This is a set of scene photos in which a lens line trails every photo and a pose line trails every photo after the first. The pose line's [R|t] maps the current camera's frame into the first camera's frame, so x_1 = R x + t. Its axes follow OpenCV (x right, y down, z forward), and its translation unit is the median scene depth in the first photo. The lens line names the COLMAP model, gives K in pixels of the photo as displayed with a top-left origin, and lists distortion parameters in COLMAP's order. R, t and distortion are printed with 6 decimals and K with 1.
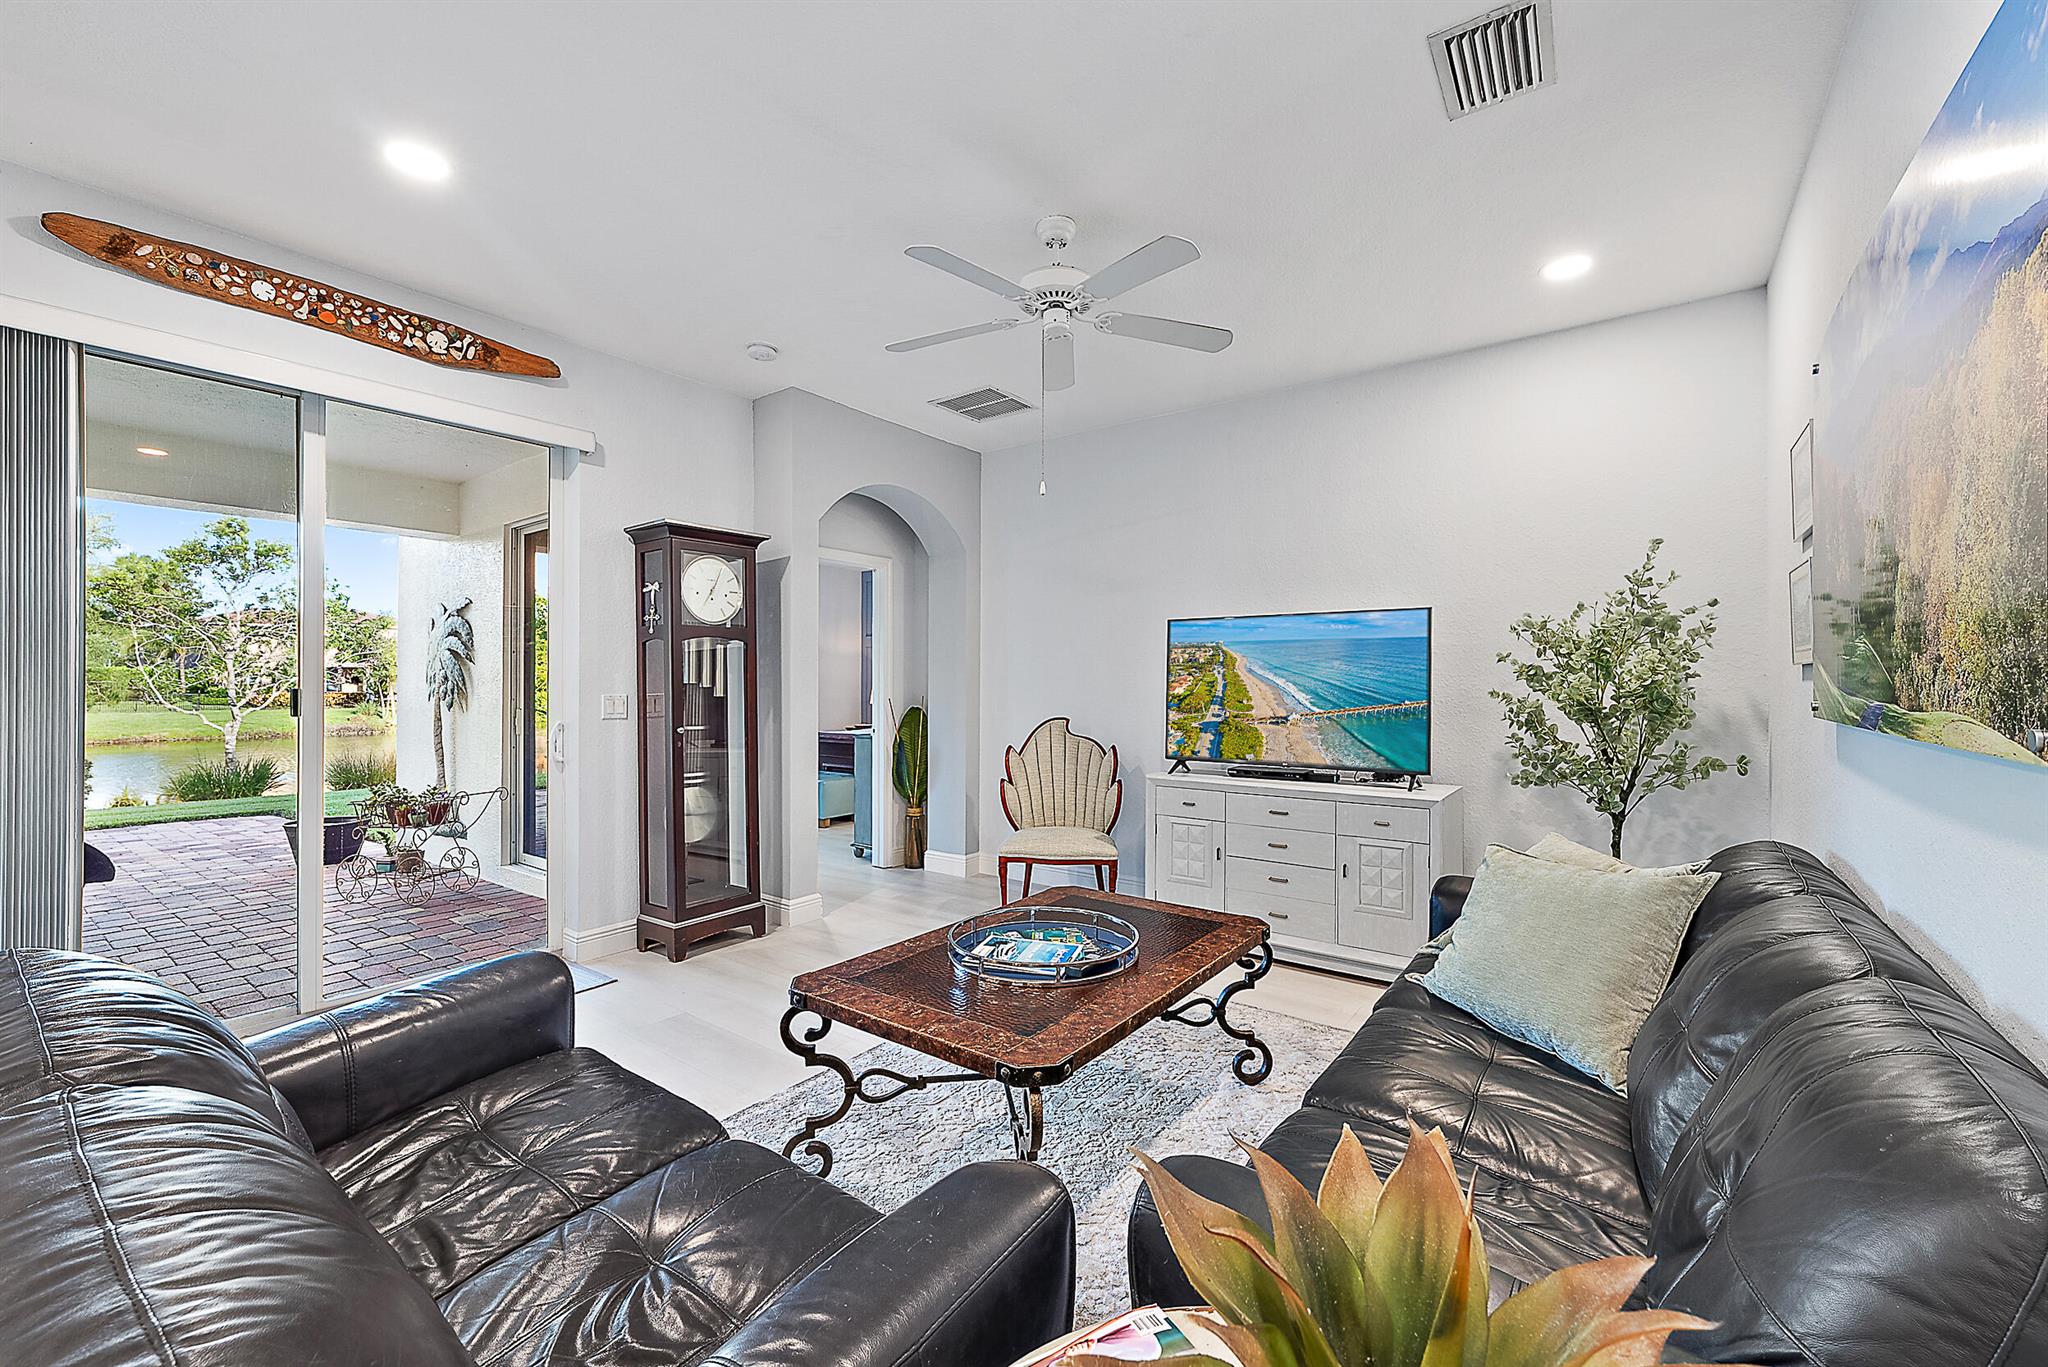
lens RADIAL K [[821.4, 0, 1020.2], [0, 821.4, 678.4], [0, 0, 1]] dist [0.000531, -0.000060]
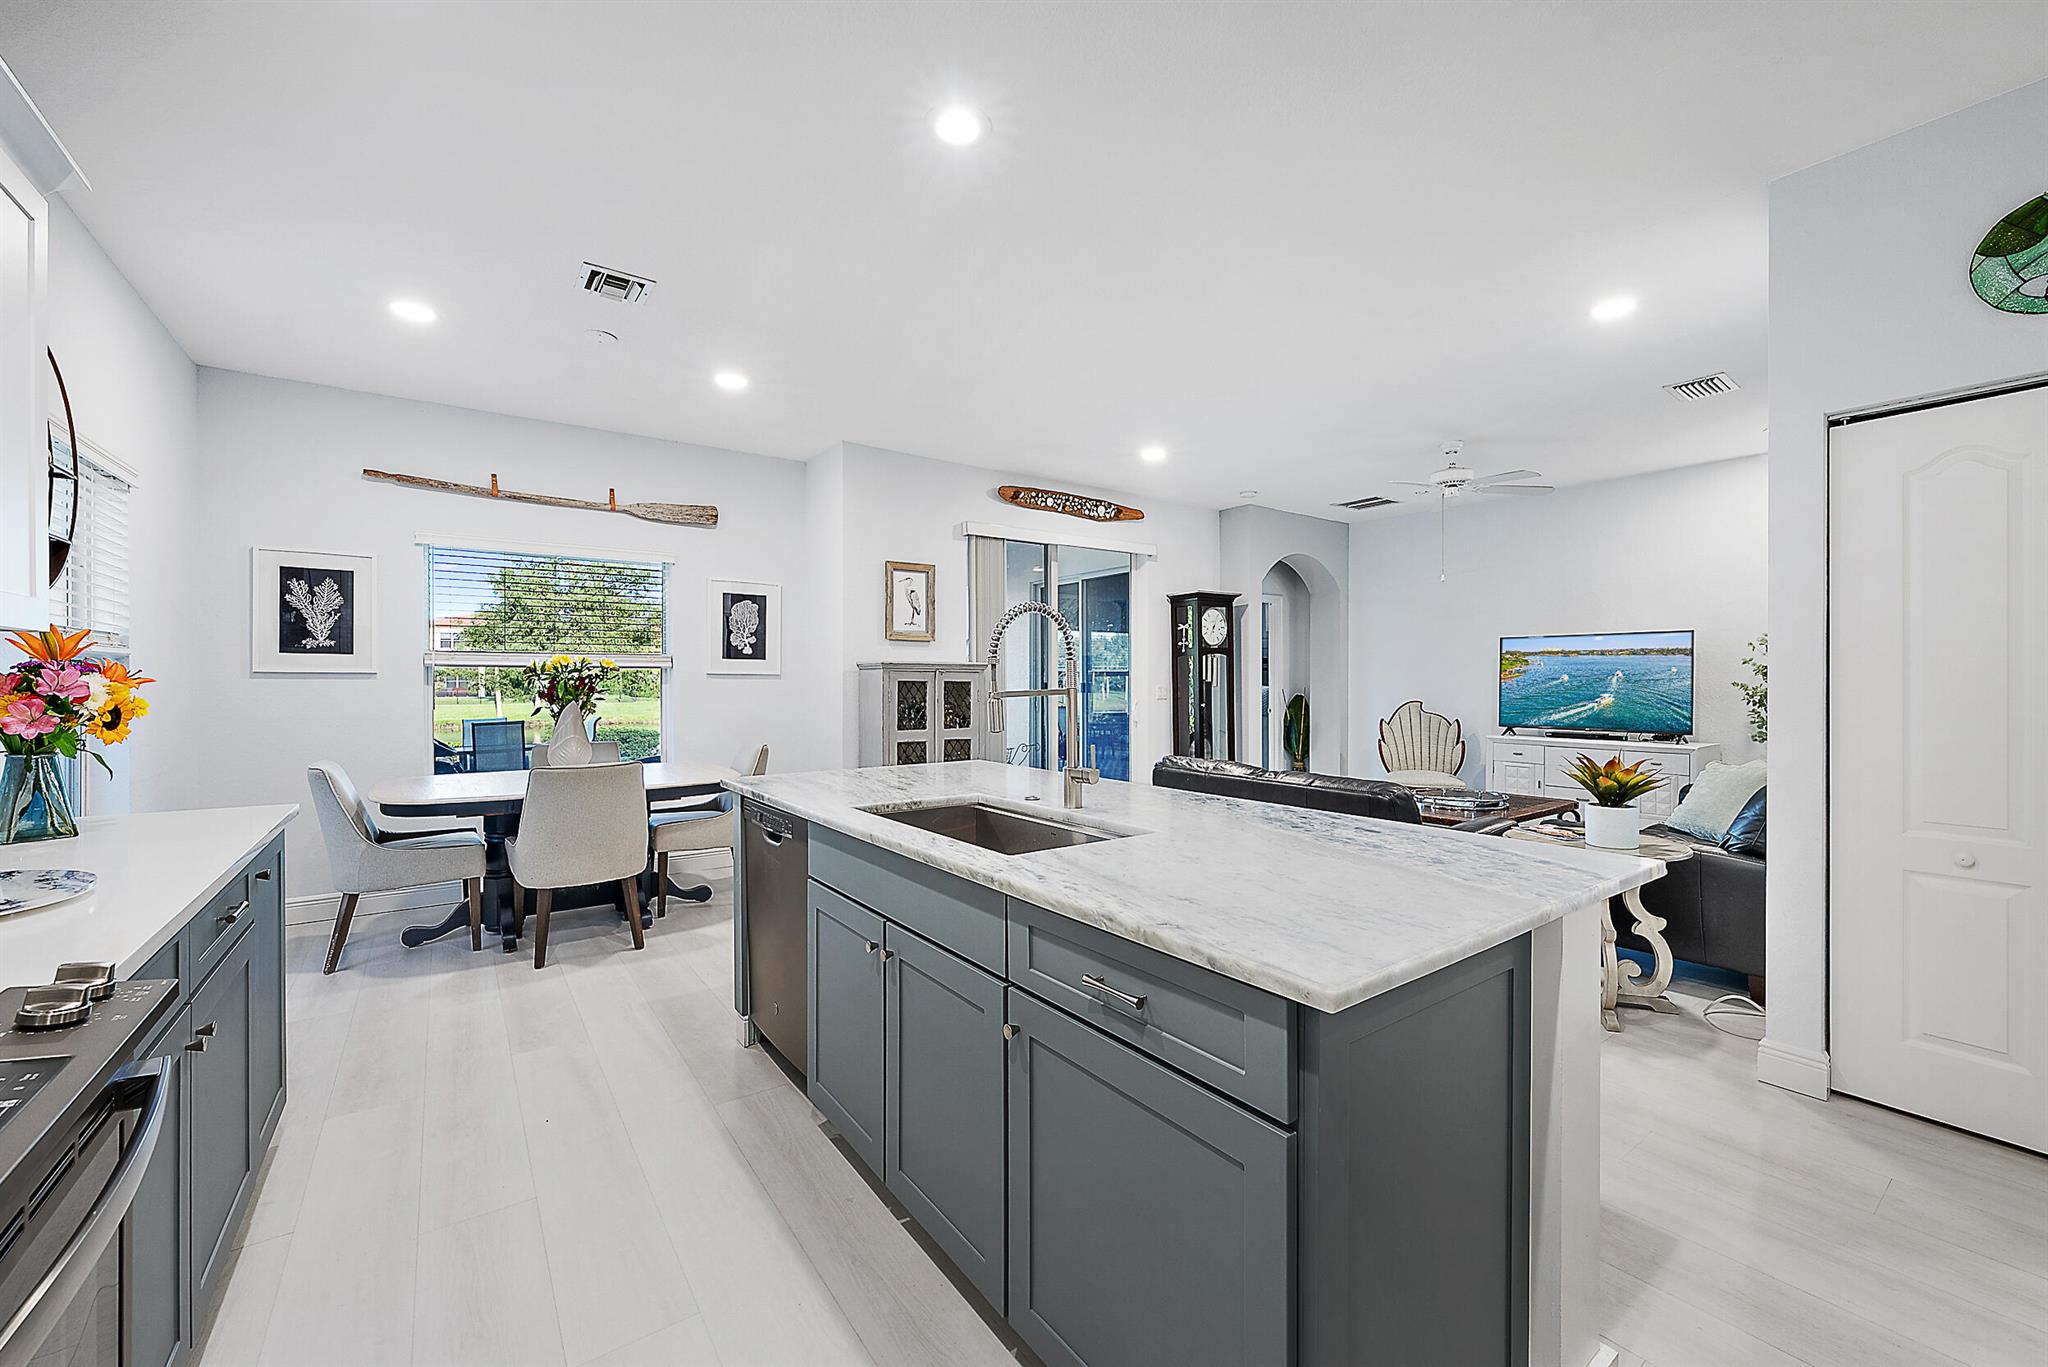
lens RADIAL K [[821.4, 0, 1020.2], [0, 821.4, 678.4], [0, 0, 1]] dist [0.000531, -0.000060]
pose [[0.958944, -0.005000, -0.283550, -0.262159], [0.006638, 0.999966, 0.004815, -0.007265], [0.283517, -0.006500, 0.958945, -0.787452]]
